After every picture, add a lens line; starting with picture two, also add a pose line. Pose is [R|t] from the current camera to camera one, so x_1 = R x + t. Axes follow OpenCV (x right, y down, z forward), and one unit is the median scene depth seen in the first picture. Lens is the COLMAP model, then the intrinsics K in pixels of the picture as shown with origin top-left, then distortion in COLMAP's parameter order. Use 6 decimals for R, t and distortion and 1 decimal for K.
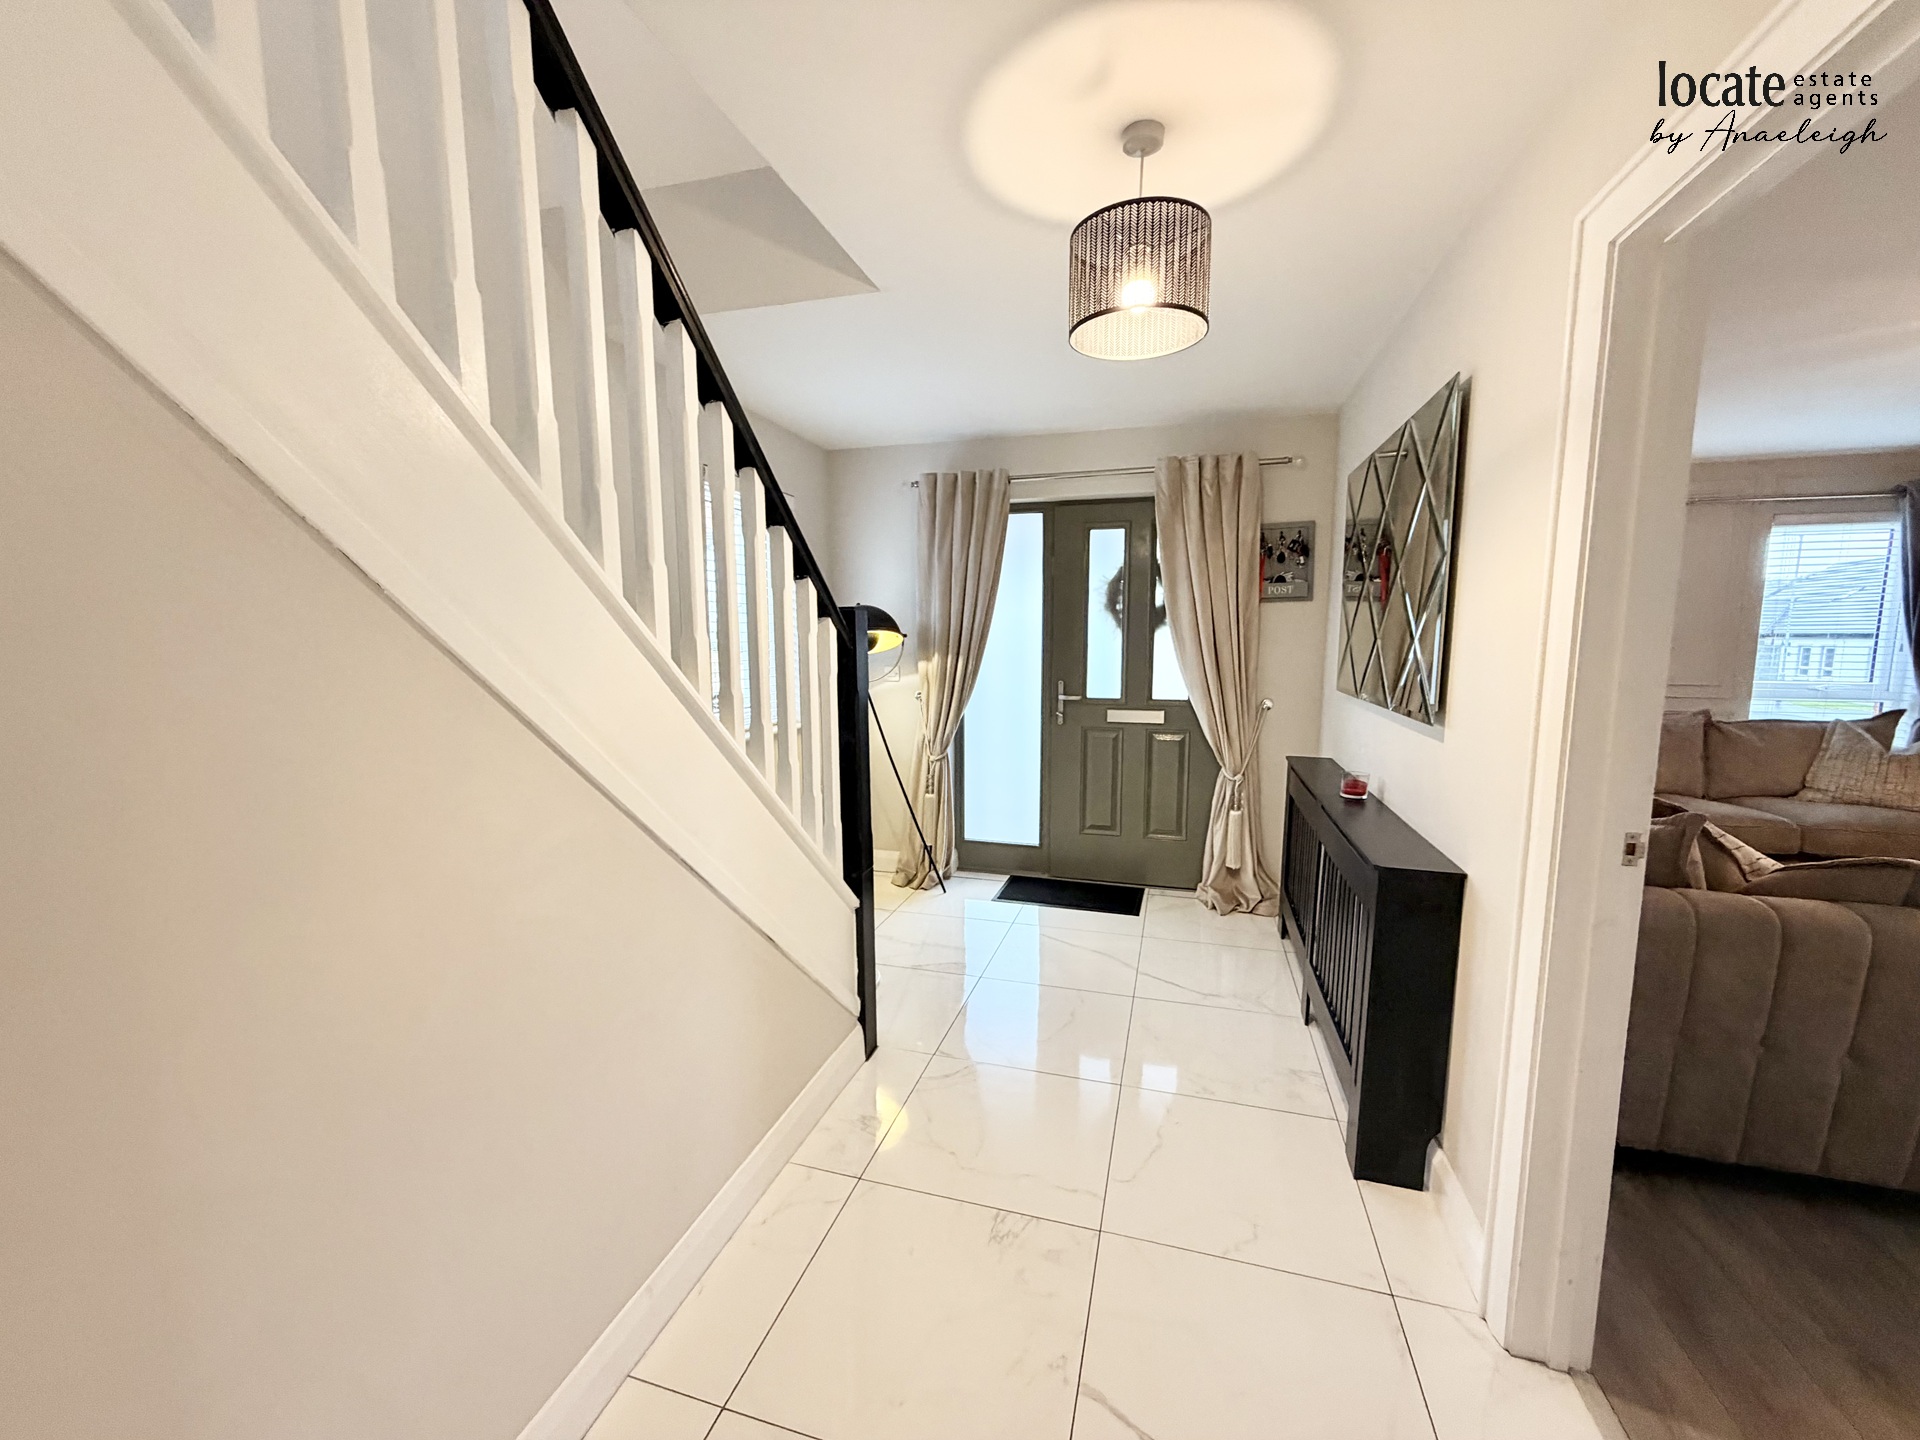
lens RADIAL K [[768.2, 0, 956.7], [0, 768.2, 726.0], [0, 0, 1]] dist [0.000462, 0.000440]
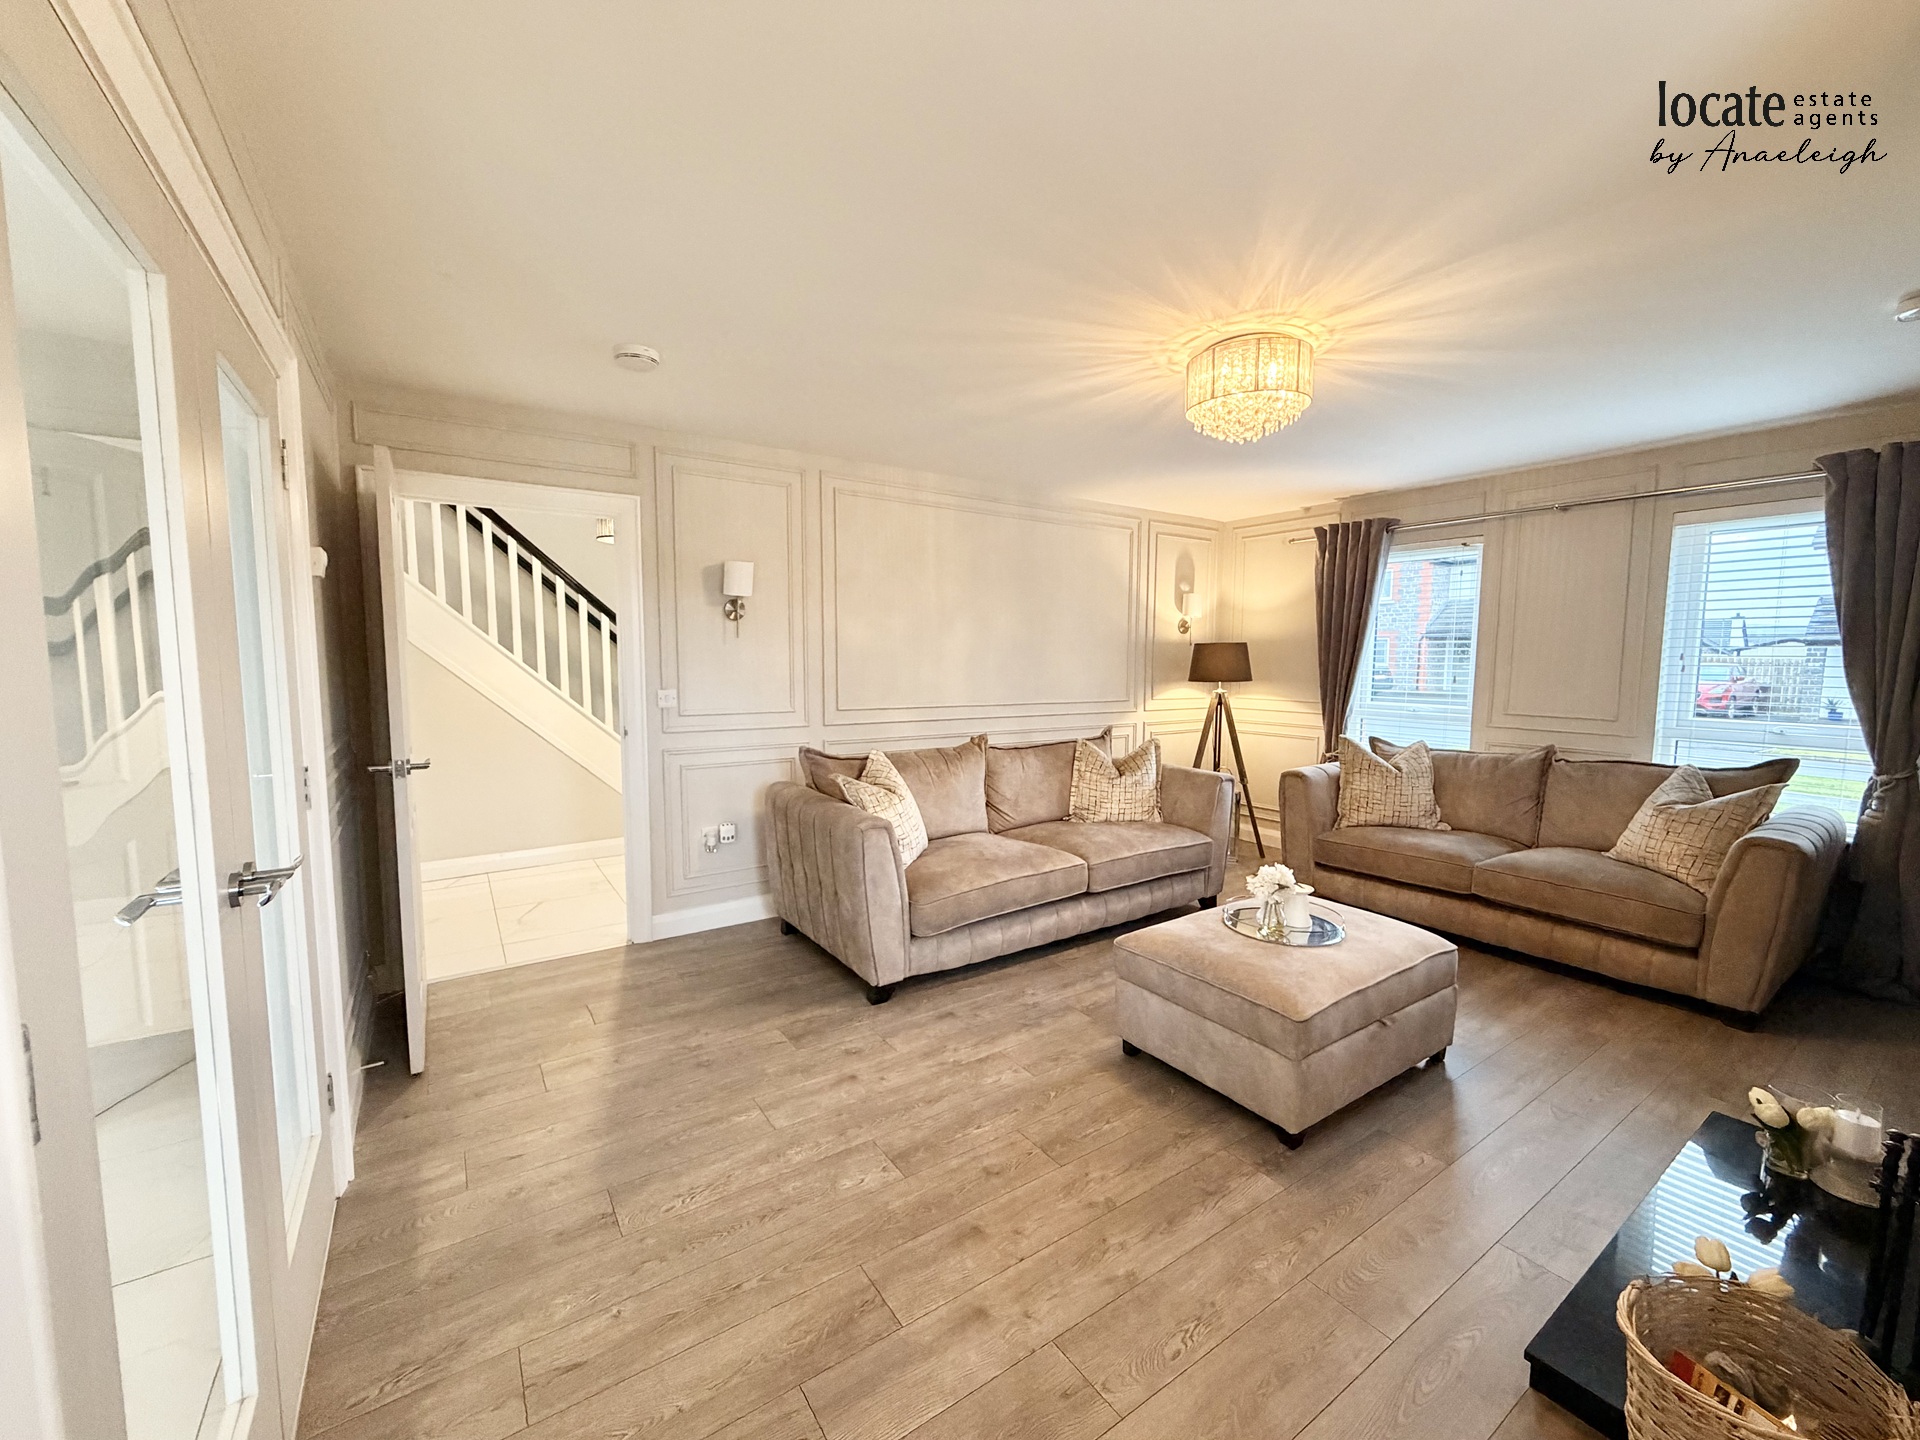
lens RADIAL K [[768.2, 0, 956.7], [0, 768.2, 726.0], [0, 0, 1]] dist [0.000462, 0.000440]
pose [[0.768114, 0.060863, -0.637414, 1.106386], [-0.081818, 0.996641, -0.003431, 0.017913], [0.635064, 0.054787, 0.770514, -0.111917]]
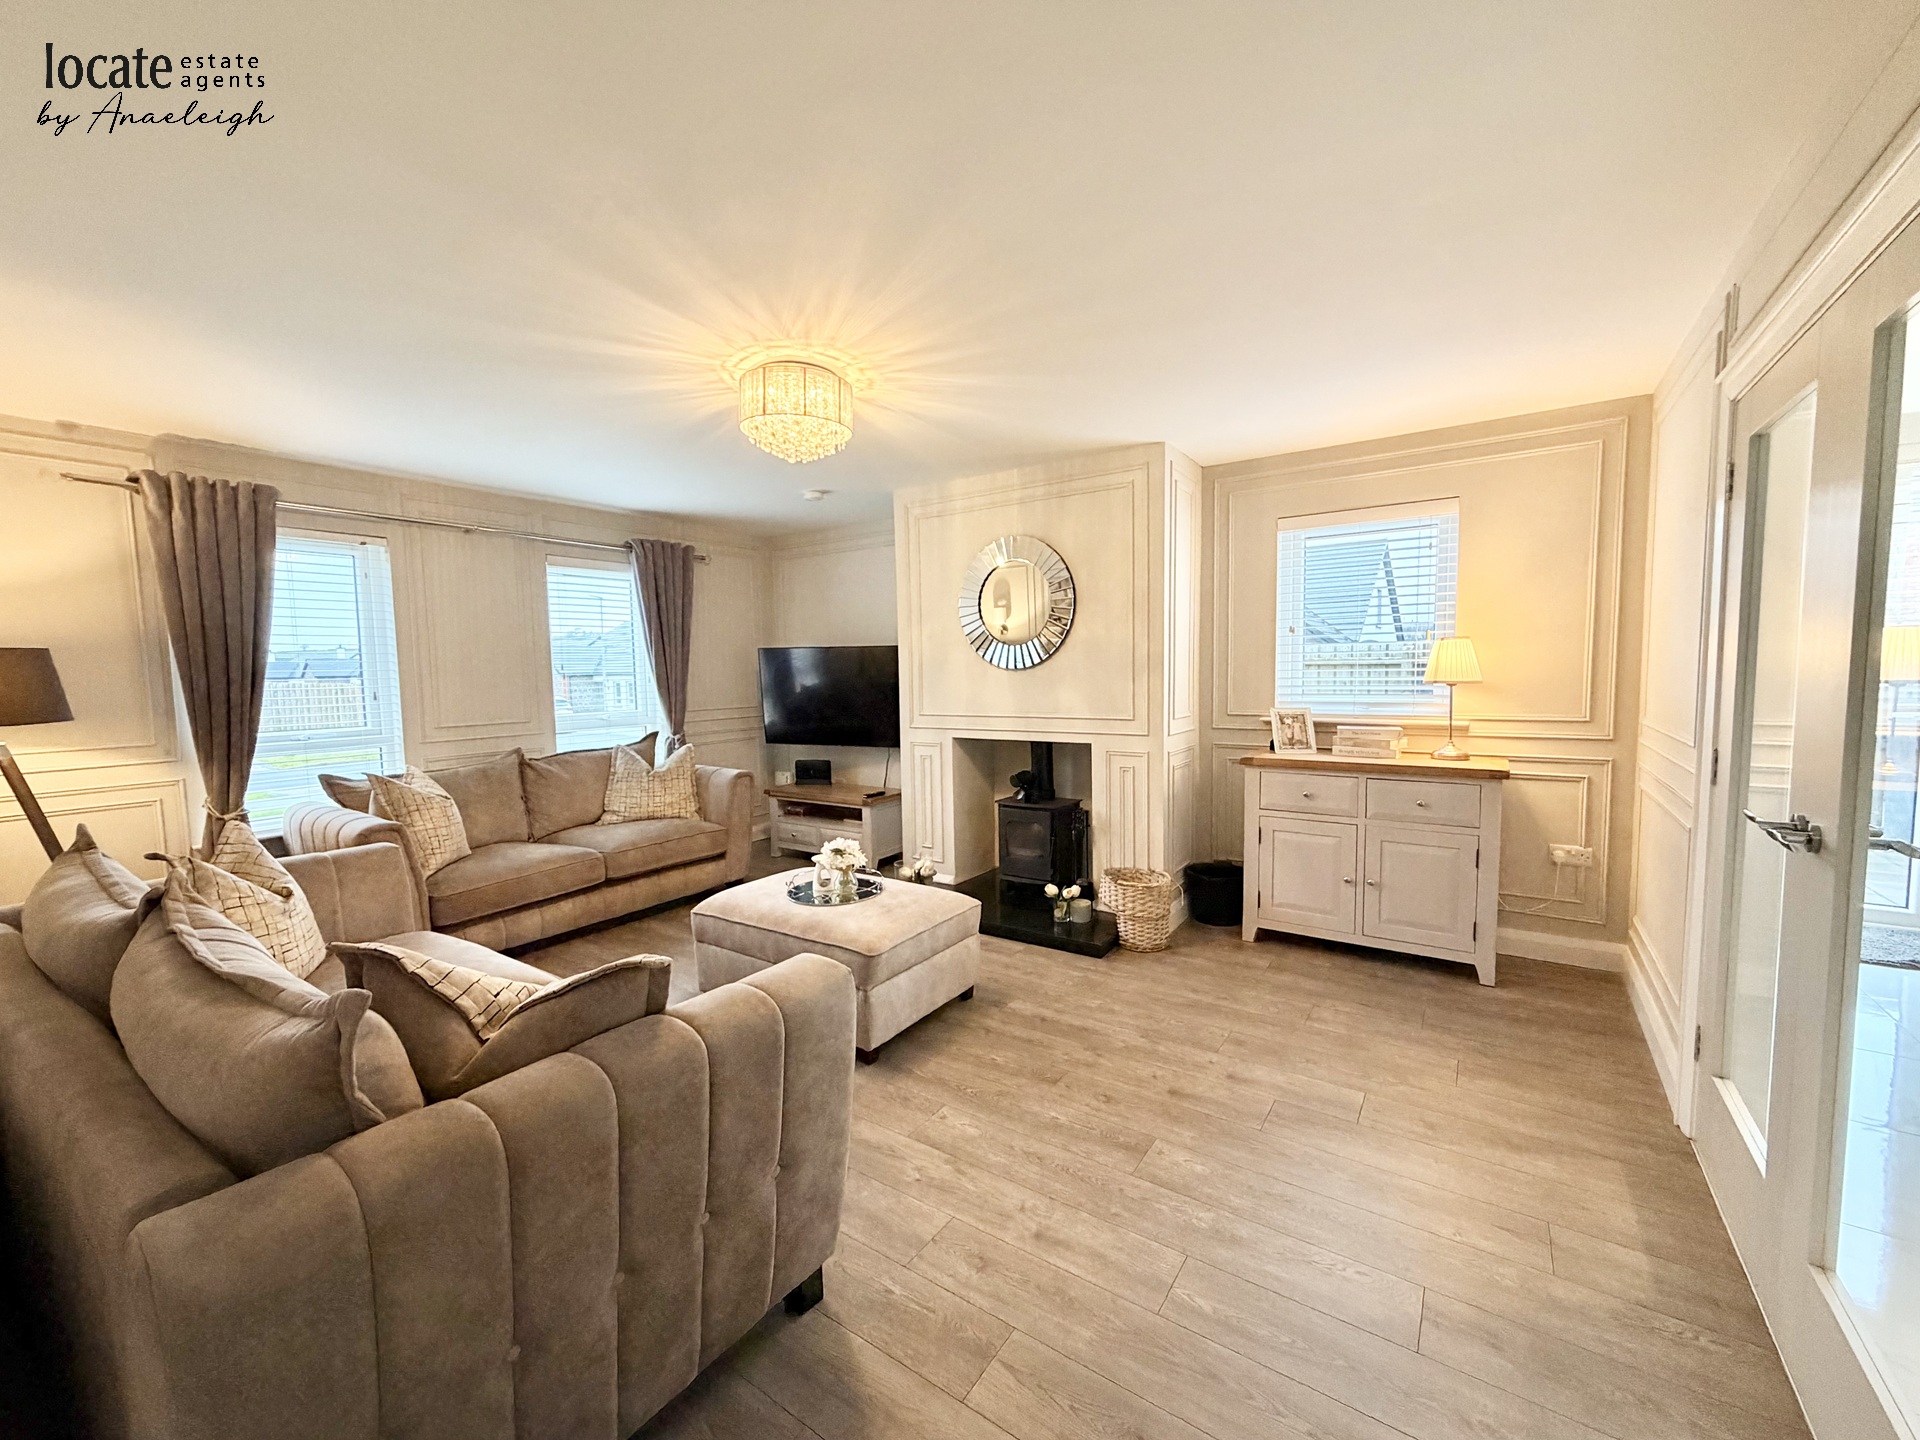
lens RADIAL K [[768.2, 0, 956.7], [0, 768.2, 726.0], [0, 0, 1]] dist [0.000462, 0.000440]
pose [[0.321391, -0.081900, 0.943398, 0.269493], [0.134487, 0.990102, 0.040138, -0.014422], [-0.937348, 0.113974, 0.329225, 0.183042]]
